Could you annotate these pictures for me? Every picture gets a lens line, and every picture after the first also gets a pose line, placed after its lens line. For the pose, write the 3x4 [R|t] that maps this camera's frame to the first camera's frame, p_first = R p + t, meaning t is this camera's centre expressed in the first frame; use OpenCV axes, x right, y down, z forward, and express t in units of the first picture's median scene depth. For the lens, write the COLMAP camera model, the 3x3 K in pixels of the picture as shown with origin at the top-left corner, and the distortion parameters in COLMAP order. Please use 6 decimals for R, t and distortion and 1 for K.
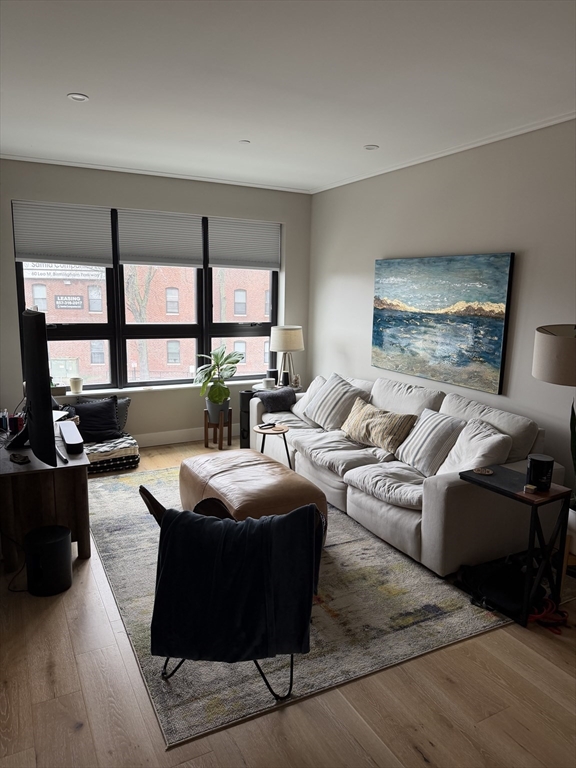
lens RADIAL K [[533.8, 0, 288.7], [0, 533.8, 386.0], [0, 0, 1]] dist [-0.009993, -0.013023]
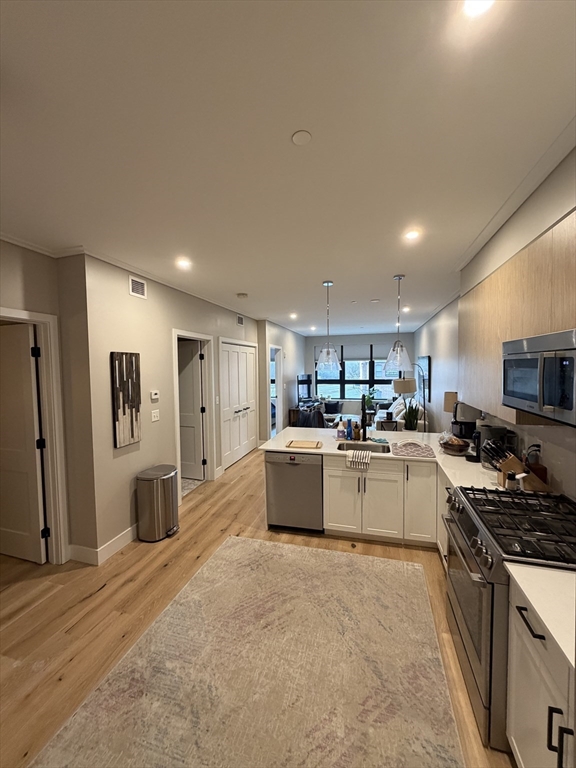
lens RADIAL K [[306.6, 0, 291.7], [0, 306.6, 383.7], [0, 0, 1]] dist [0.006335, 0.001013]
pose [[0.717574, 0.008519, -0.696430, 0.903811], [-0.086664, 0.993246, -0.077145, 0.094502], [0.691069, 0.115713, 0.713466, -0.643478]]
